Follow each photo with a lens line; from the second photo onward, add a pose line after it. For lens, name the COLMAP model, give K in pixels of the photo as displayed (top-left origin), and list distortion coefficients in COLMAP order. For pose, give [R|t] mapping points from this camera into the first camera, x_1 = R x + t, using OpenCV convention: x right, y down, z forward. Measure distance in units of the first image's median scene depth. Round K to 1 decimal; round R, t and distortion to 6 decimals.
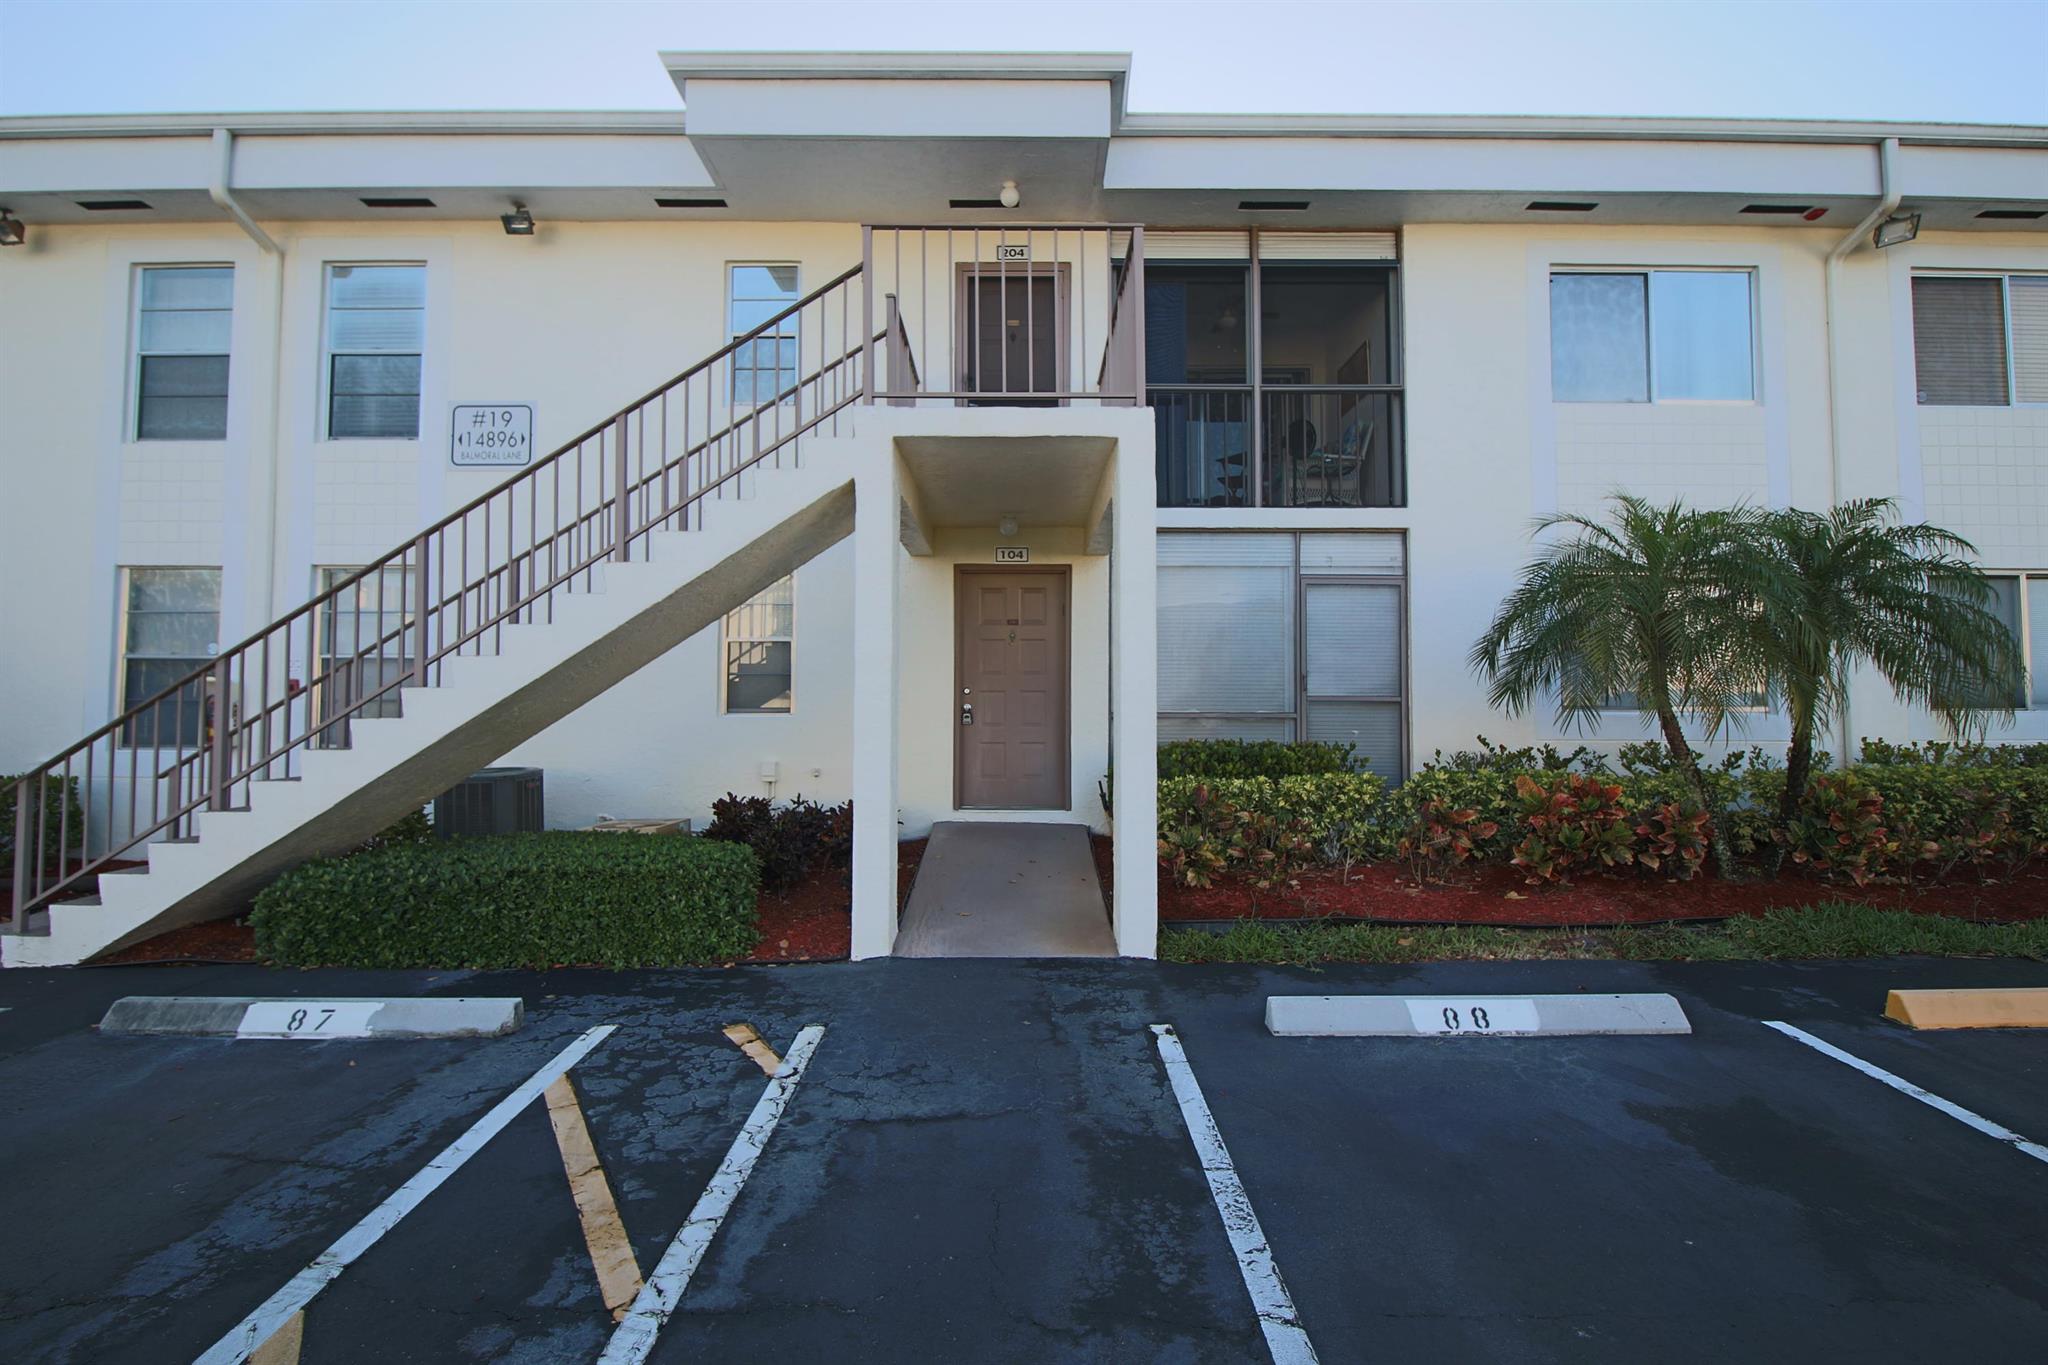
lens RADIAL K [[1035.9, 0, 1016.6], [0, 1035.9, 663.9], [0, 0, 1]] dist [-0.015207, -0.000772]
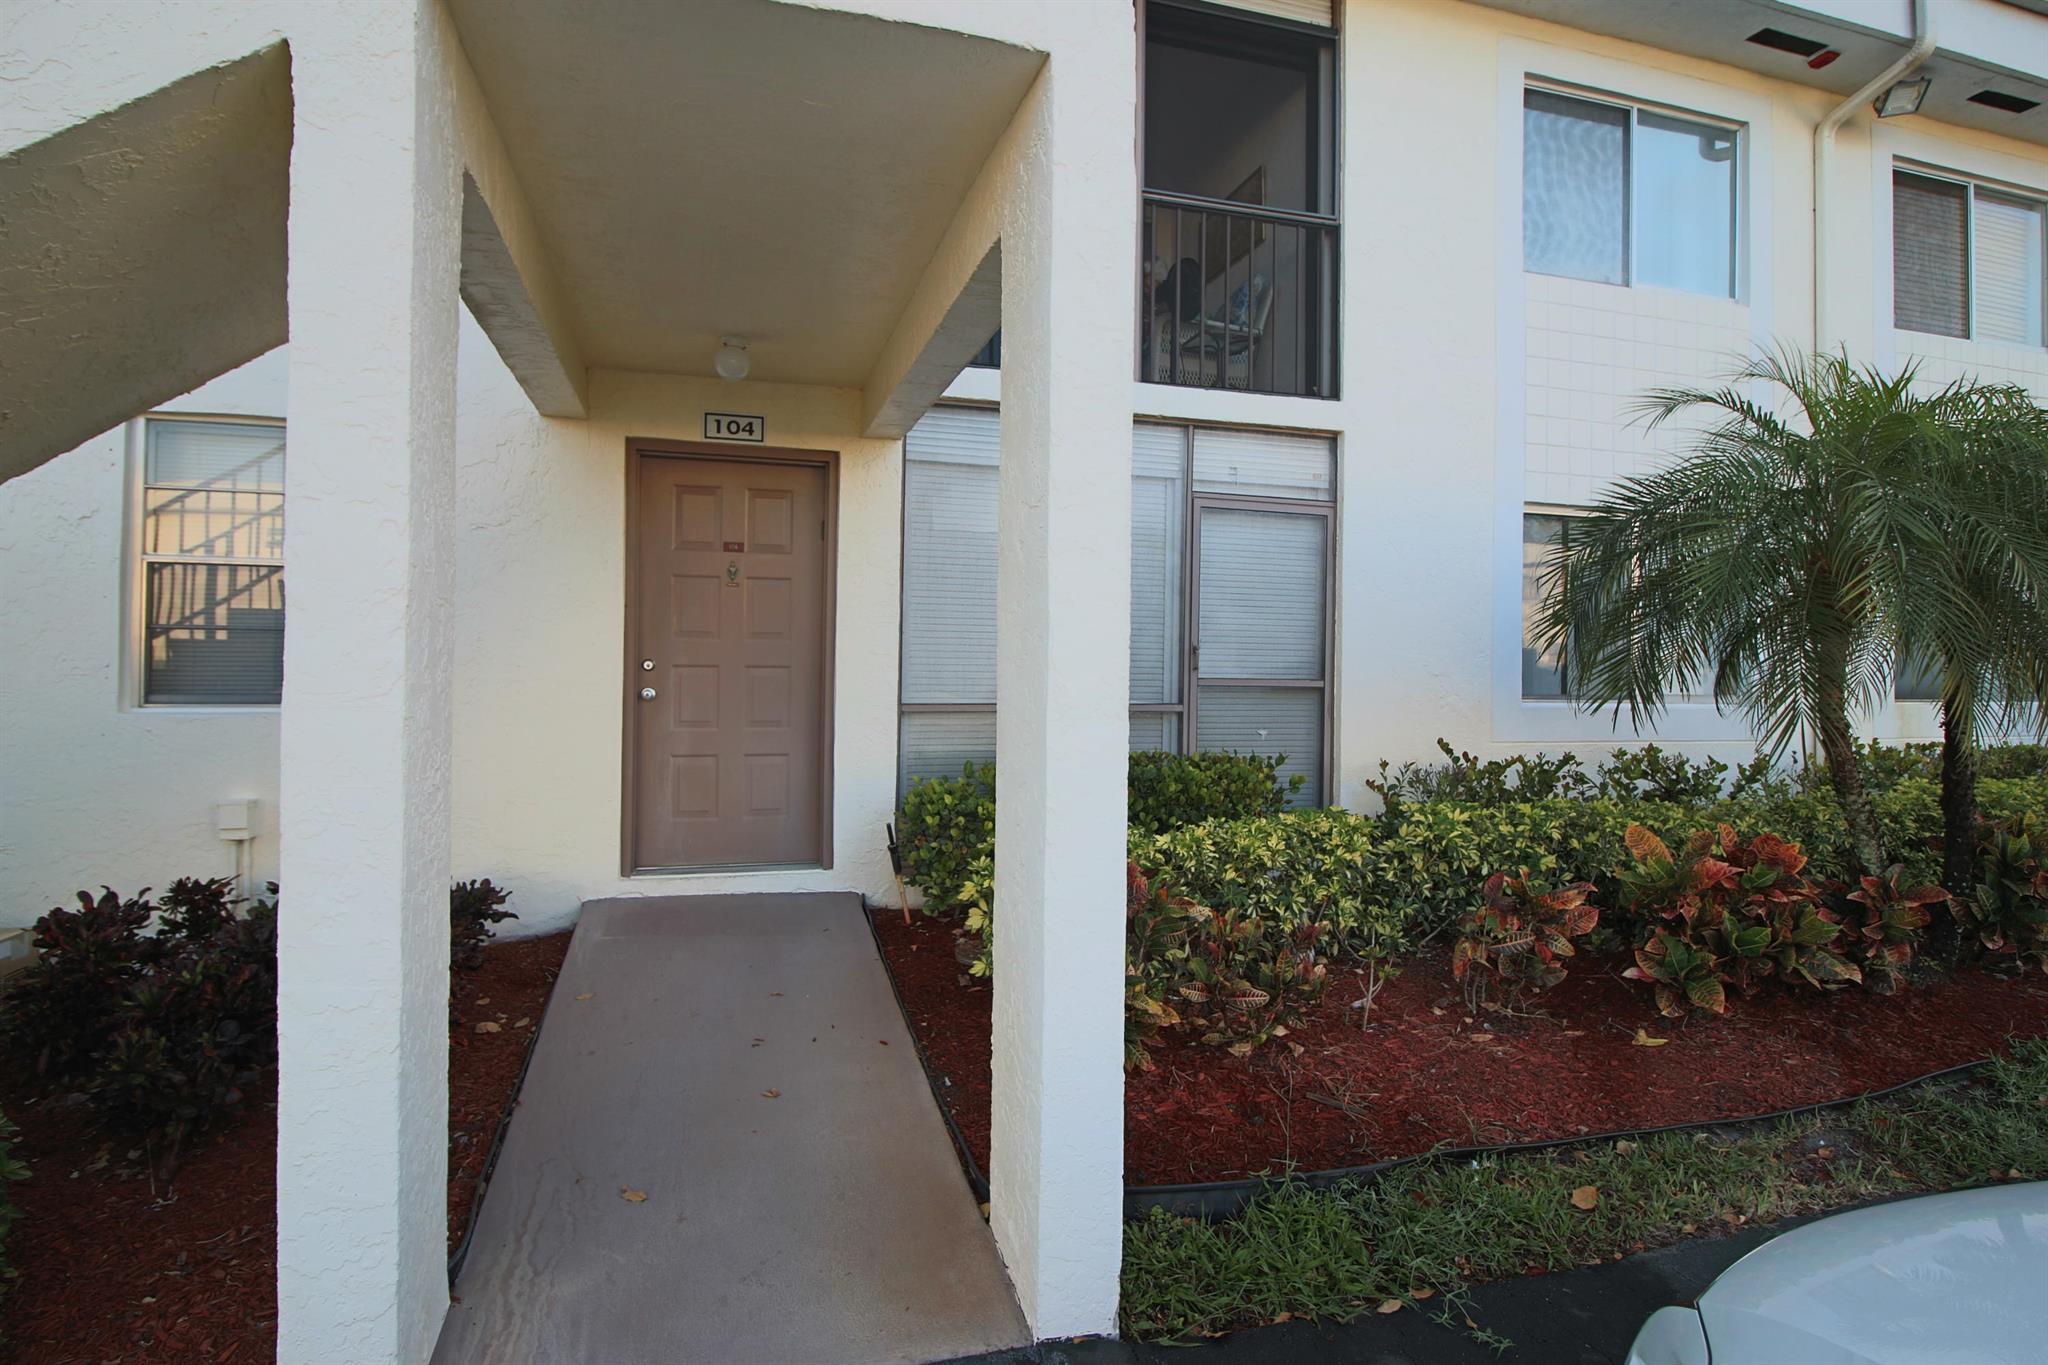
lens RADIAL K [[1035.9, 0, 1016.6], [0, 1035.9, 663.9], [0, 0, 1]] dist [-0.015207, -0.000772]
pose [[0.958601, 0.010774, 0.284549, -0.015990], [-0.021590, 0.999158, 0.034900, 0.001632], [-0.283933, -0.039598, 0.958026, 0.405490]]
